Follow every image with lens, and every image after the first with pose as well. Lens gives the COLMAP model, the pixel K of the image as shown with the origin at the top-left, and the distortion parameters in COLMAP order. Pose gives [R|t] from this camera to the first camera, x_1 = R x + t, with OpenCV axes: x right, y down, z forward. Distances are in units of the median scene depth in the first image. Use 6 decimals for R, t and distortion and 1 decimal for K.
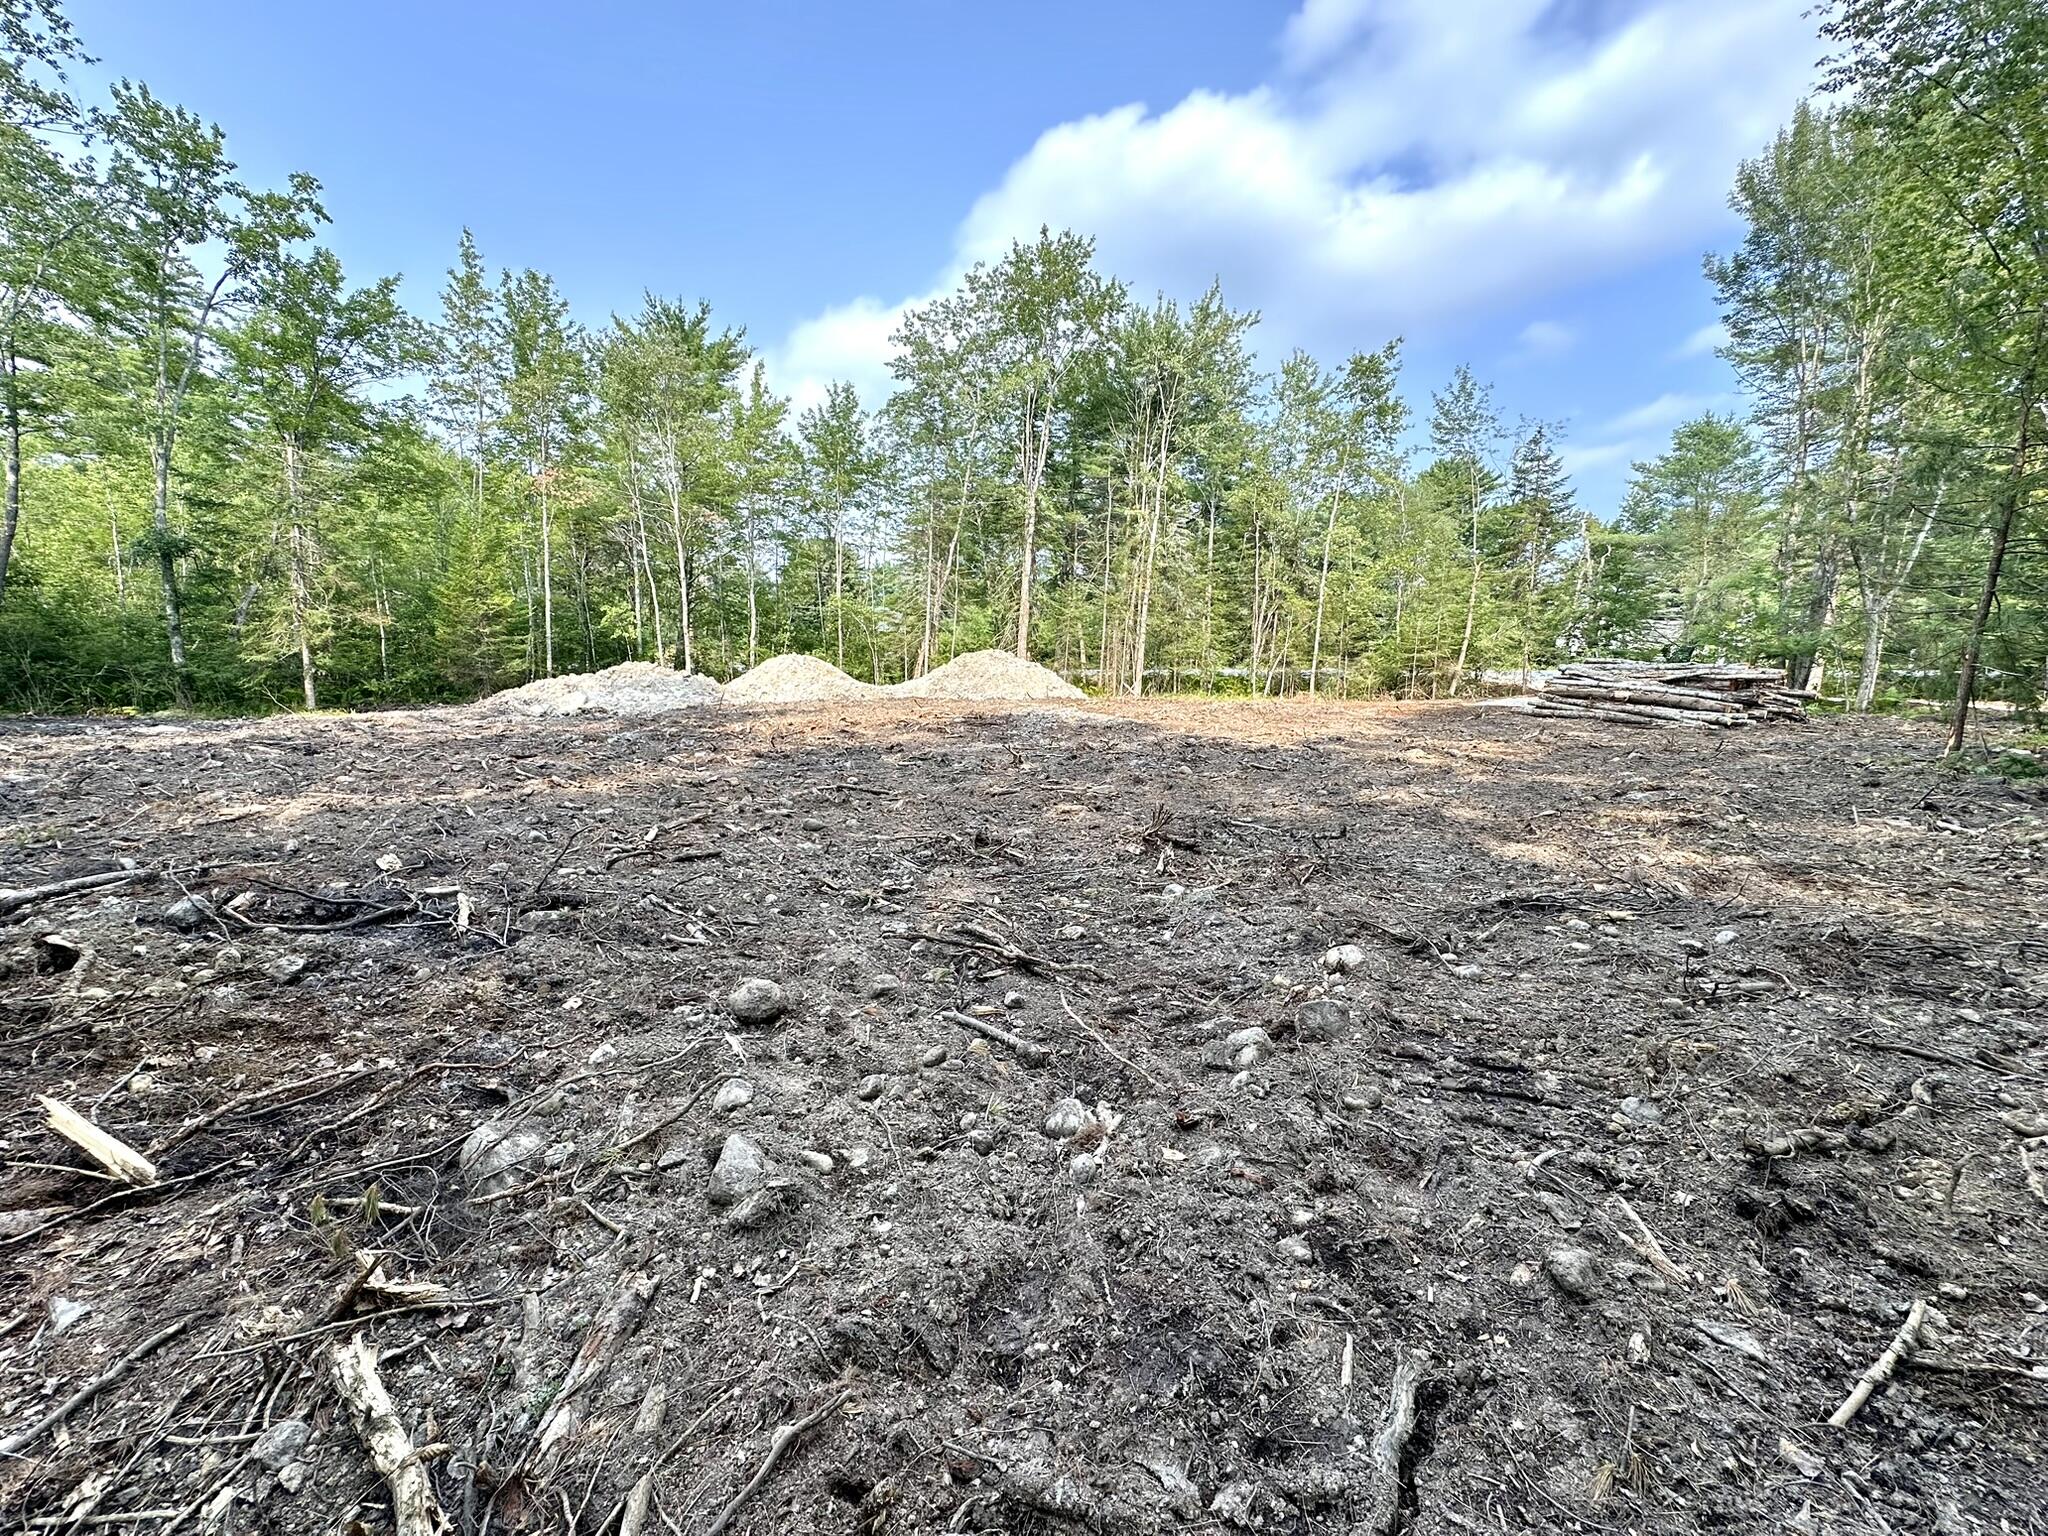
lens RADIAL K [[810.9, 0, 1017.3], [0, 810.9, 765.7], [0, 0, 1]] dist [-0.000135, -0.000354]
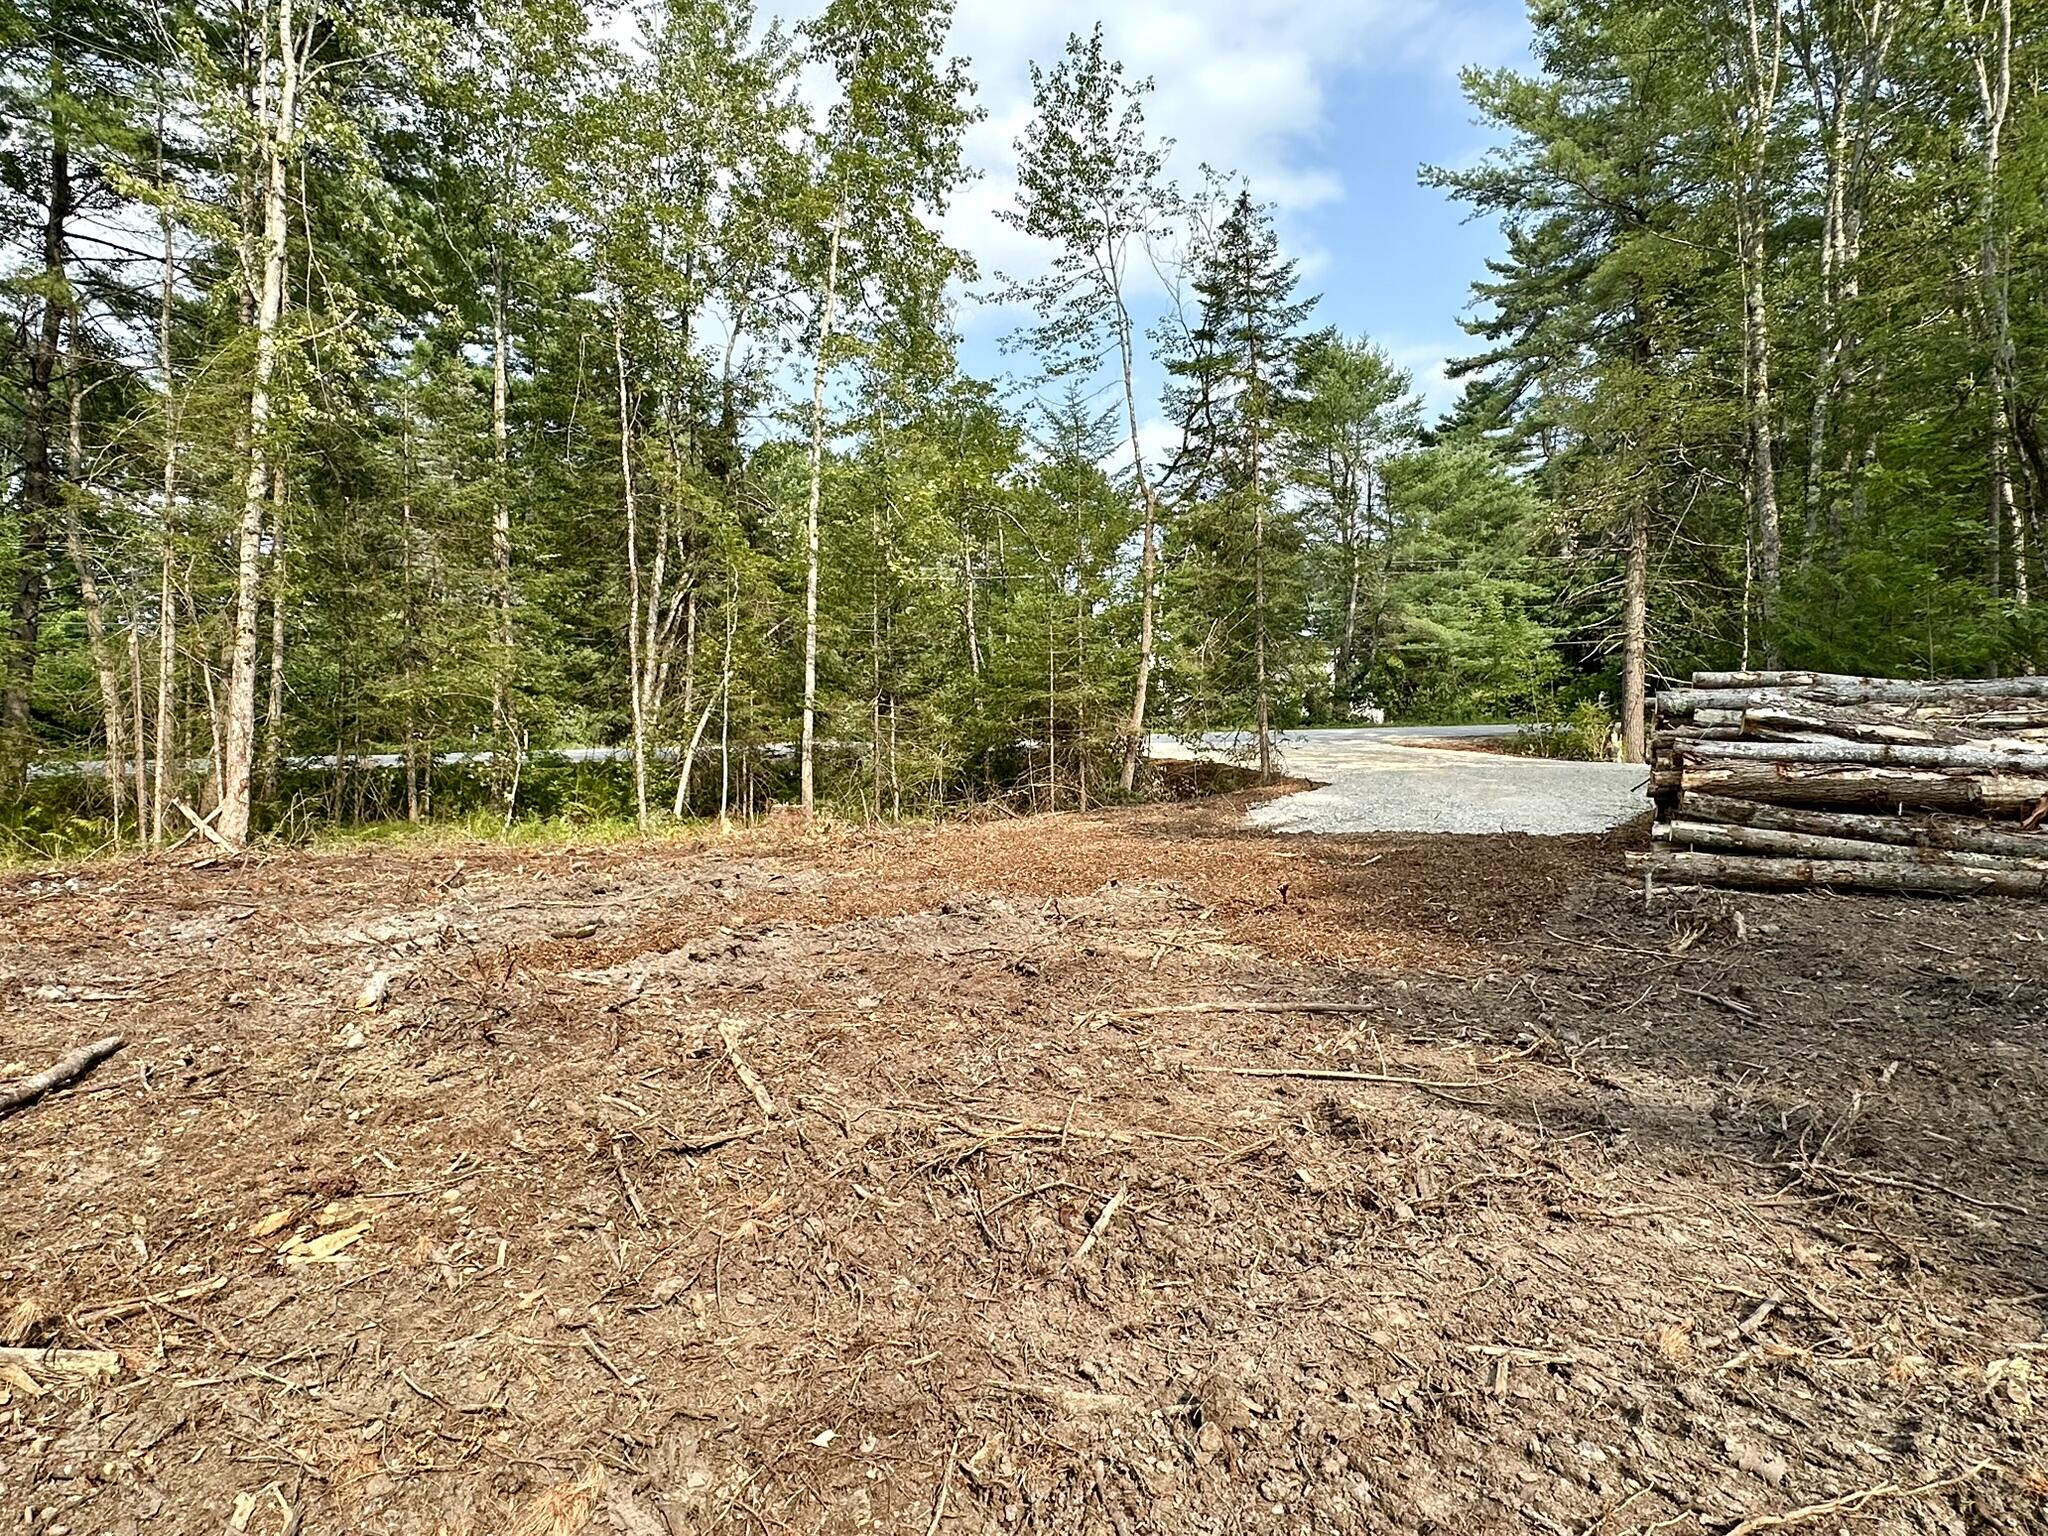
lens RADIAL K [[1189.1, 0, 1009.2], [0, 1189.1, 770.5], [0, 0, 1]] dist [-0.007217, -0.001760]
pose [[0.847224, -0.037035, 0.529943, 0.166706], [0.090470, 0.993053, -0.075236, -0.058659], [-0.523475, 0.111685, 0.844689, 0.524255]]
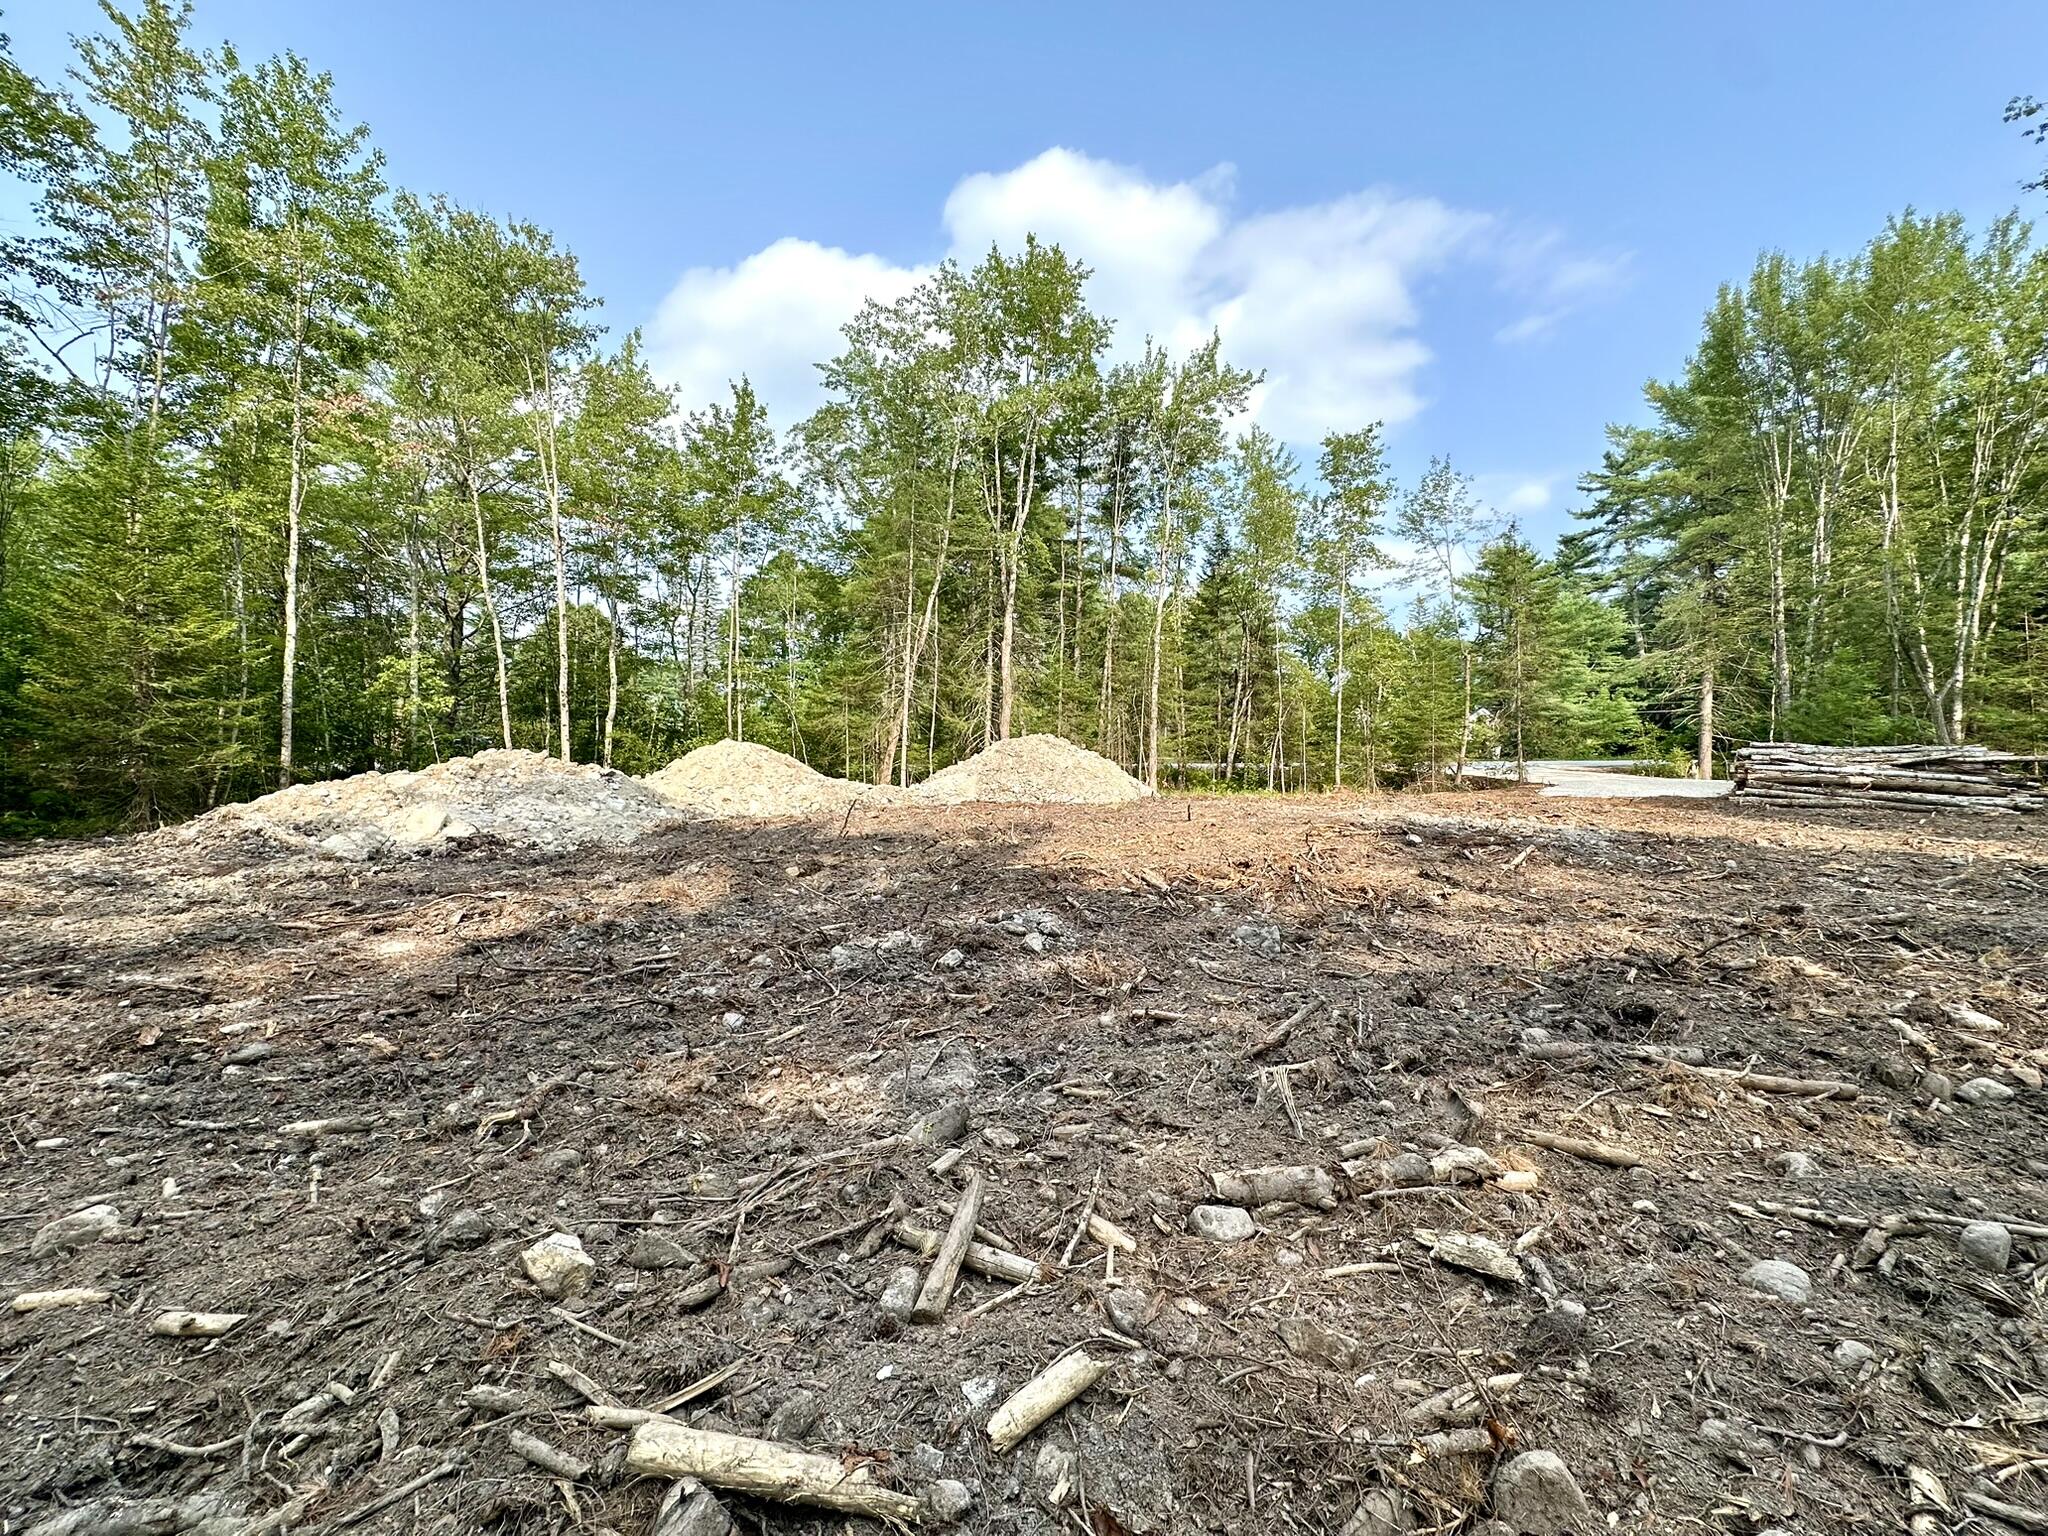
lens RADIAL K [[810.9, 0, 1017.3], [0, 810.9, 765.7], [0, 0, 1]] dist [-0.000135, -0.000354]
pose [[0.934620, -0.007286, 0.355574, -0.283258], [0.050637, 0.992331, -0.112765, -0.030689], [-0.352025, 0.123397, 0.927821, 0.302836]]
